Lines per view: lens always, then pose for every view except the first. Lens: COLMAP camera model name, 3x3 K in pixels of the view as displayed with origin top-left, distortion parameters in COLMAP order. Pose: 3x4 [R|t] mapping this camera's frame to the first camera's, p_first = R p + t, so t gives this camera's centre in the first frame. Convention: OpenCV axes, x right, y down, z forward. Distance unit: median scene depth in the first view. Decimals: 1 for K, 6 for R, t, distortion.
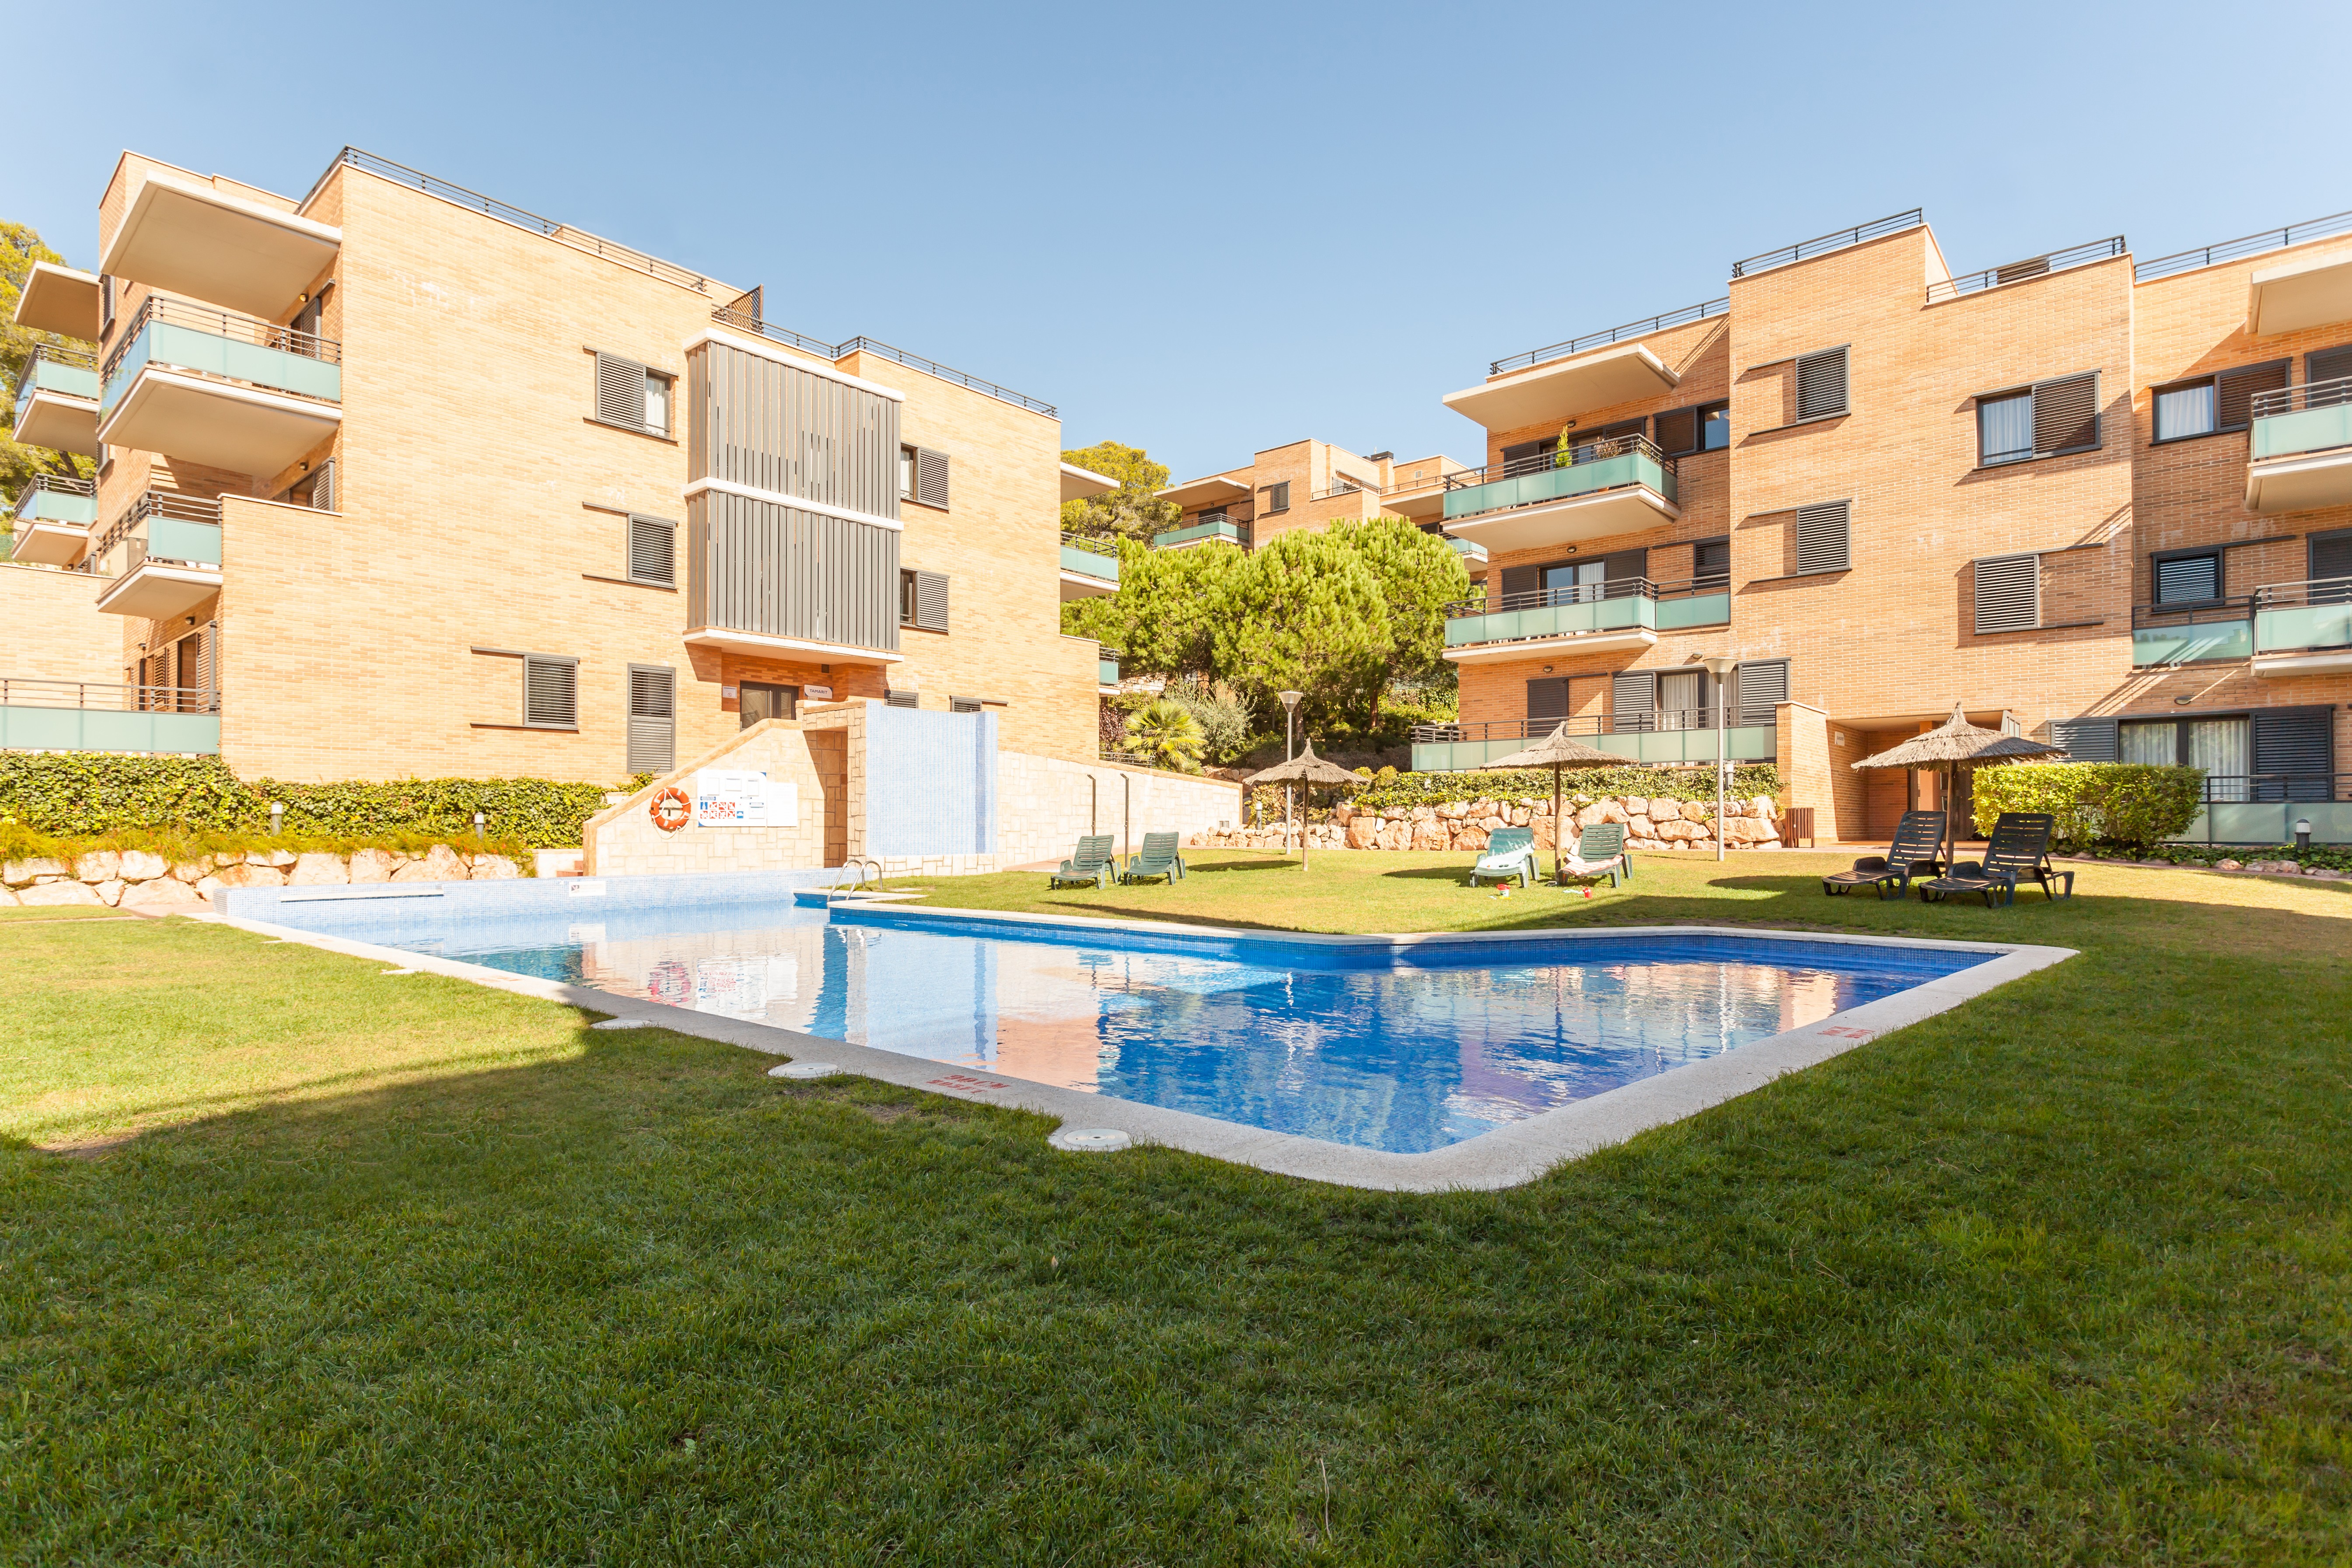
lens RADIAL K [[1165.1, 0, 1164.2], [0, 1165.1, 789.2], [0, 0, 1]] dist [0.001681, 0.000766]
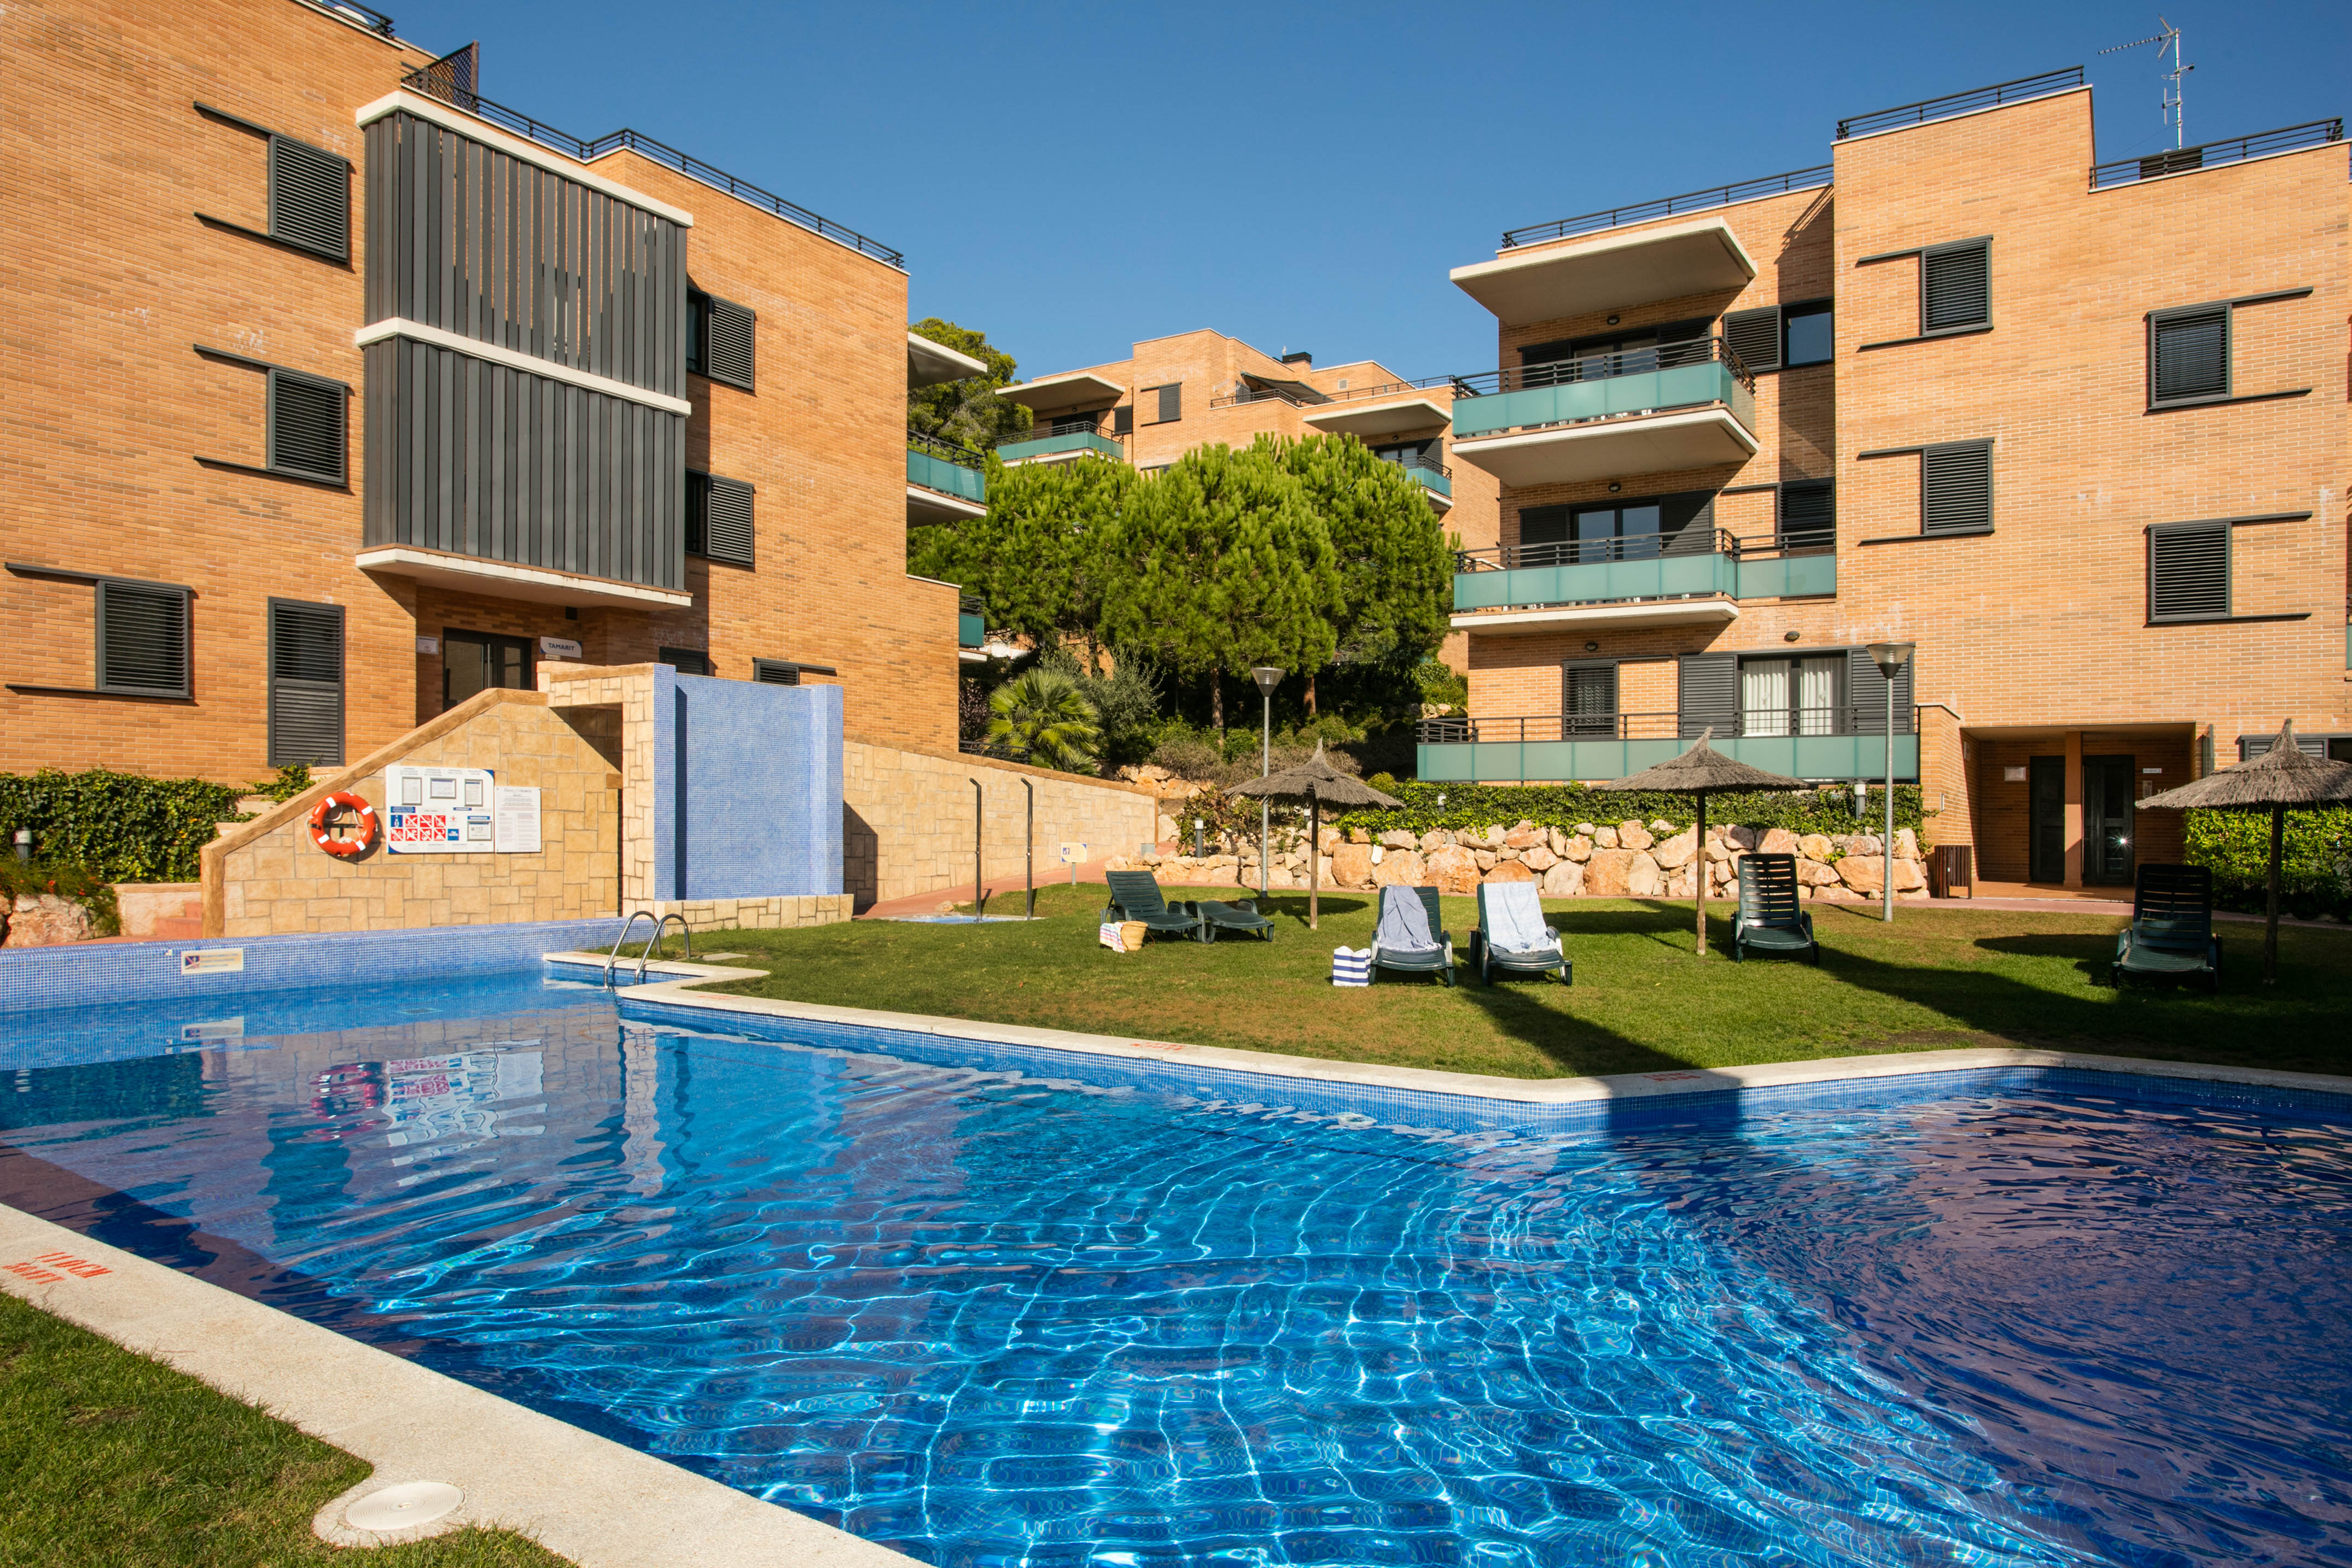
lens RADIAL K [[1502.1, 0, 1204.8], [0, 1502.1, 831.7], [0, 0, 1]] dist [-0.044933, 0.030667]
pose [[0.989269, 0.012493, 0.145571, -0.057839], [-0.017282, 0.999349, 0.031680, -0.011849], [-0.145081, -0.033856, 0.988840, 0.094076]]
